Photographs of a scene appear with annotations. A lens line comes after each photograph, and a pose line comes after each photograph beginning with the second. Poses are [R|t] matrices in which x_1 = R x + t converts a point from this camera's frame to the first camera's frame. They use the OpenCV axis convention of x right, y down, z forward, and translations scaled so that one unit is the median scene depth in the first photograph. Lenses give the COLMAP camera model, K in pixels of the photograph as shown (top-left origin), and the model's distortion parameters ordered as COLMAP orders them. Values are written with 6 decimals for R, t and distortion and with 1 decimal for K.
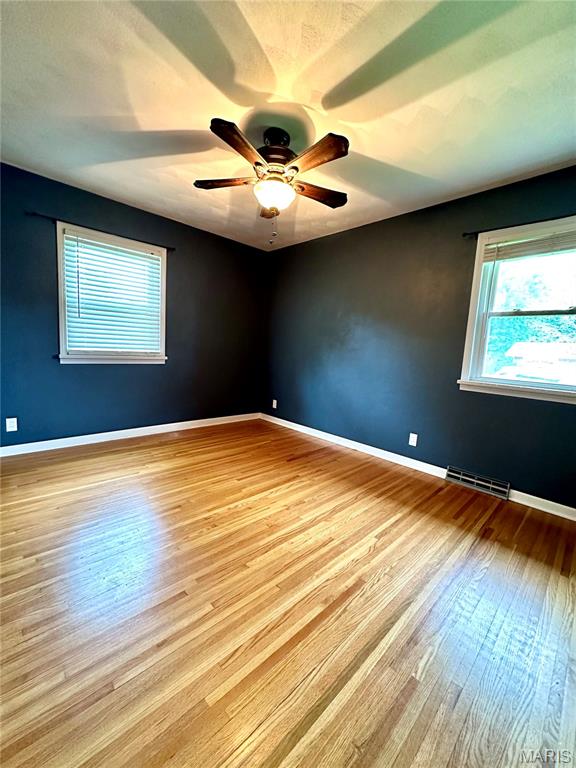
lens RADIAL K [[305.8, 0, 288.0], [0, 305.8, 384.0], [0, 0, 1]] dist [-0.000939, 0.000034]
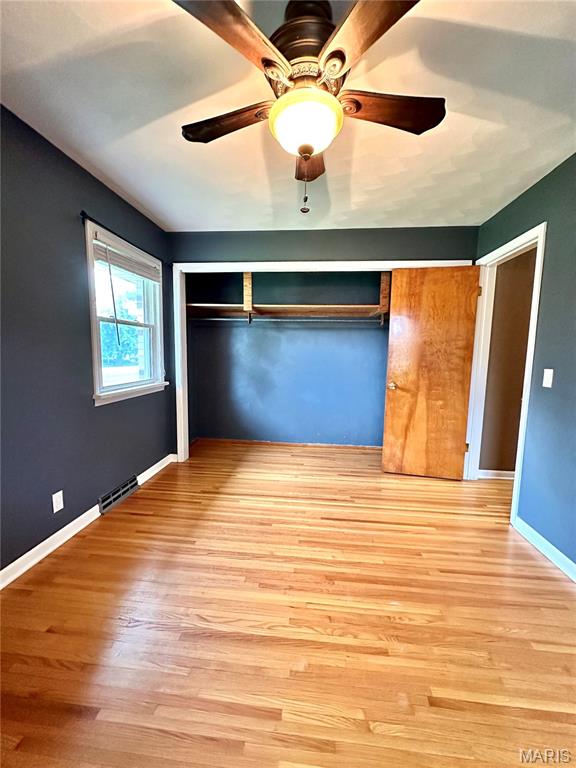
lens RADIAL K [[305.8, 0, 288.0], [0, 305.8, 384.0], [0, 0, 1]] dist [-0.000939, 0.000034]
pose [[-0.650452, -0.152282, 0.744126, -0.495129], [0.027207, 0.974396, 0.223188, -0.269179], [-0.759060, 0.165418, -0.629654, 1.407787]]
